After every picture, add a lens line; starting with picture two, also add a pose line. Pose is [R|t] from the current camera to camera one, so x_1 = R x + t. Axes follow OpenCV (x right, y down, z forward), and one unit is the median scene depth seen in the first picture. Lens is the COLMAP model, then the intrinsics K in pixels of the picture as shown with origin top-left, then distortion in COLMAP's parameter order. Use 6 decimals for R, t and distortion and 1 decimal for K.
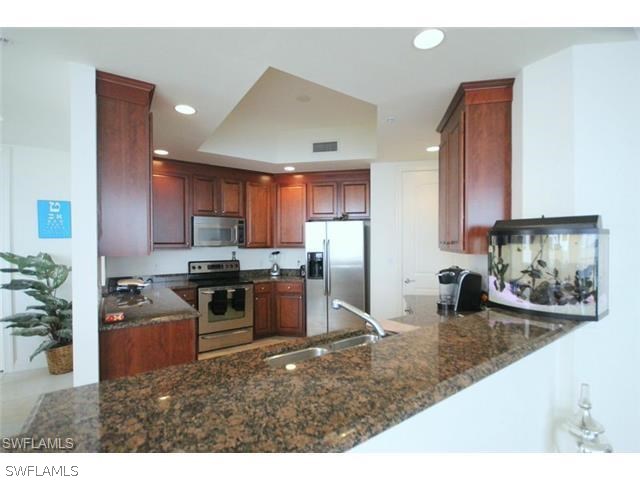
lens RADIAL K [[293.3, 0, 317.0], [0, 293.3, 240.0], [0, 0, 1]] dist [0.001860, -0.004131]
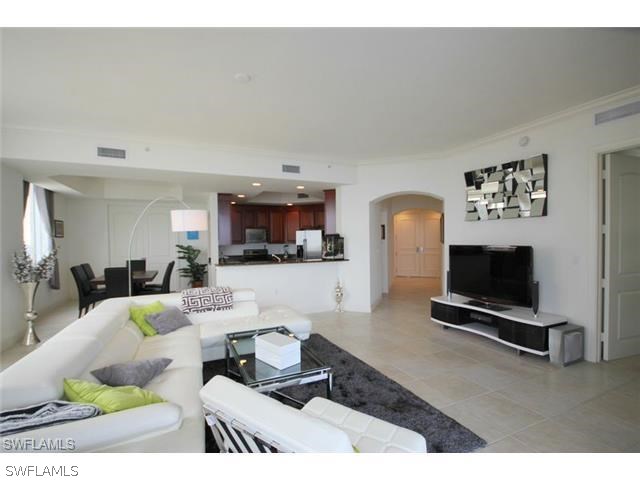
lens RADIAL K [[293.3, 0, 319.9], [0, 293.3, 241.2], [0, 0, 1]] dist [0.001860, -0.004131]
pose [[0.986799, -0.002542, -0.161931, 0.457741], [0.005721, 0.999800, 0.019165, -0.026360], [0.161850, -0.019839, 0.986616, -1.017013]]
